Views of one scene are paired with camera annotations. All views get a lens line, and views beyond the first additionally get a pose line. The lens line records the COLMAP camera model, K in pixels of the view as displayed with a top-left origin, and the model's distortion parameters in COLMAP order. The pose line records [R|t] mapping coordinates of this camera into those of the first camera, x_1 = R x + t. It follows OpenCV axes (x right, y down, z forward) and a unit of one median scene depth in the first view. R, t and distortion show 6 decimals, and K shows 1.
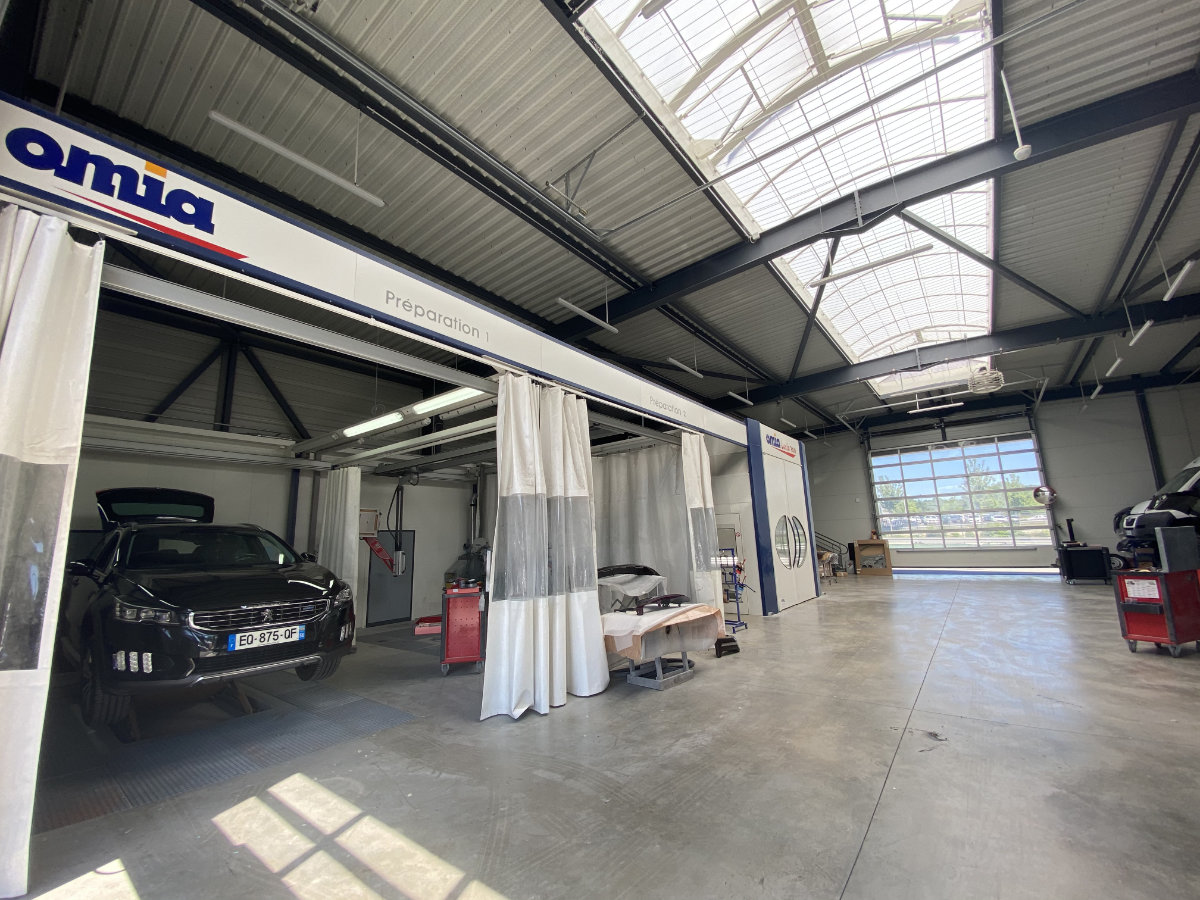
lens RADIAL K [[479.9, 0, 600.0], [0, 479.9, 450.0], [0, 0, 1]] dist [-0.000431, -0.013651]
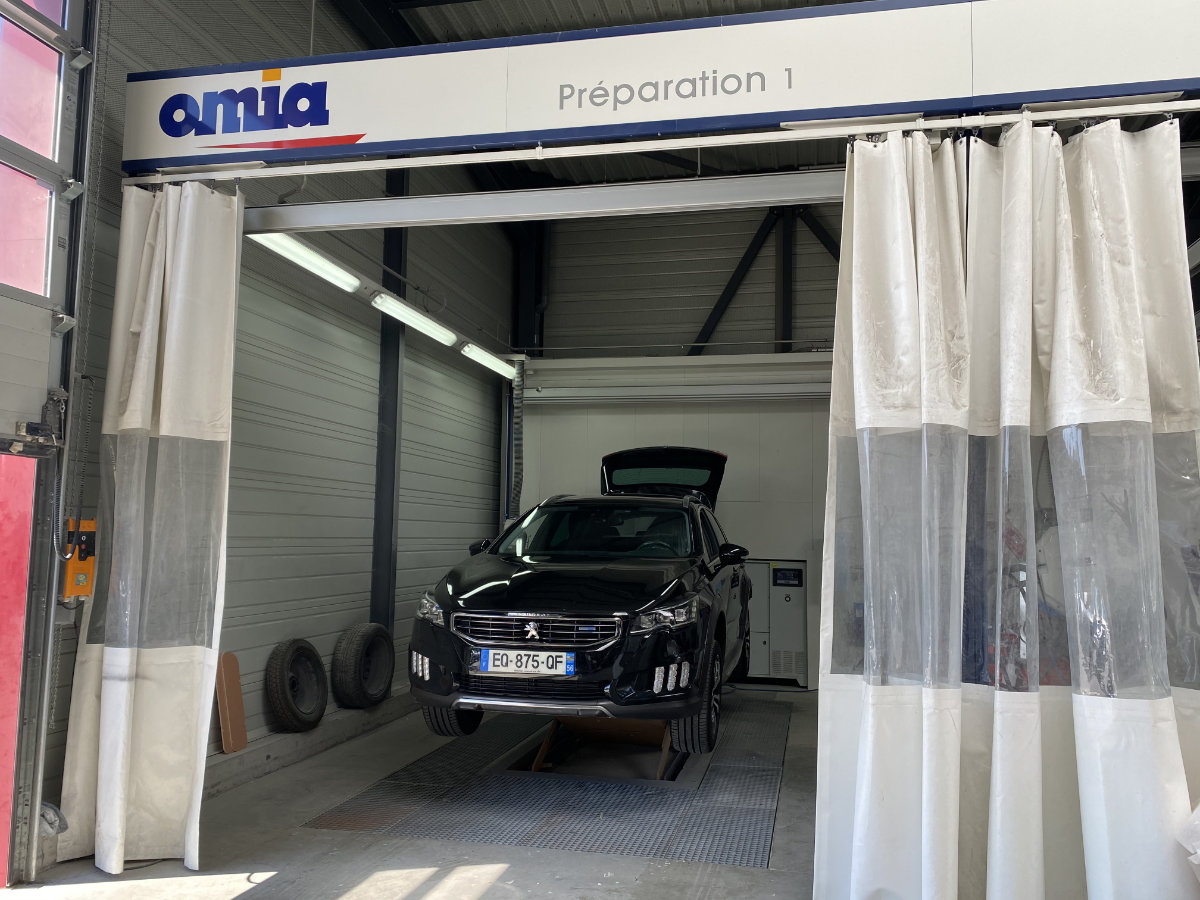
lens RADIAL K [[953.0, 0, 600.0], [0, 953.0, 450.0], [0, 0, 1]] dist [0.024042, -0.005189]
pose [[0.416297, -0.040904, -0.908308, 0.581745], [0.136396, 0.990493, 0.017908, 0.075482], [0.898940, -0.131344, 0.417919, 0.532390]]
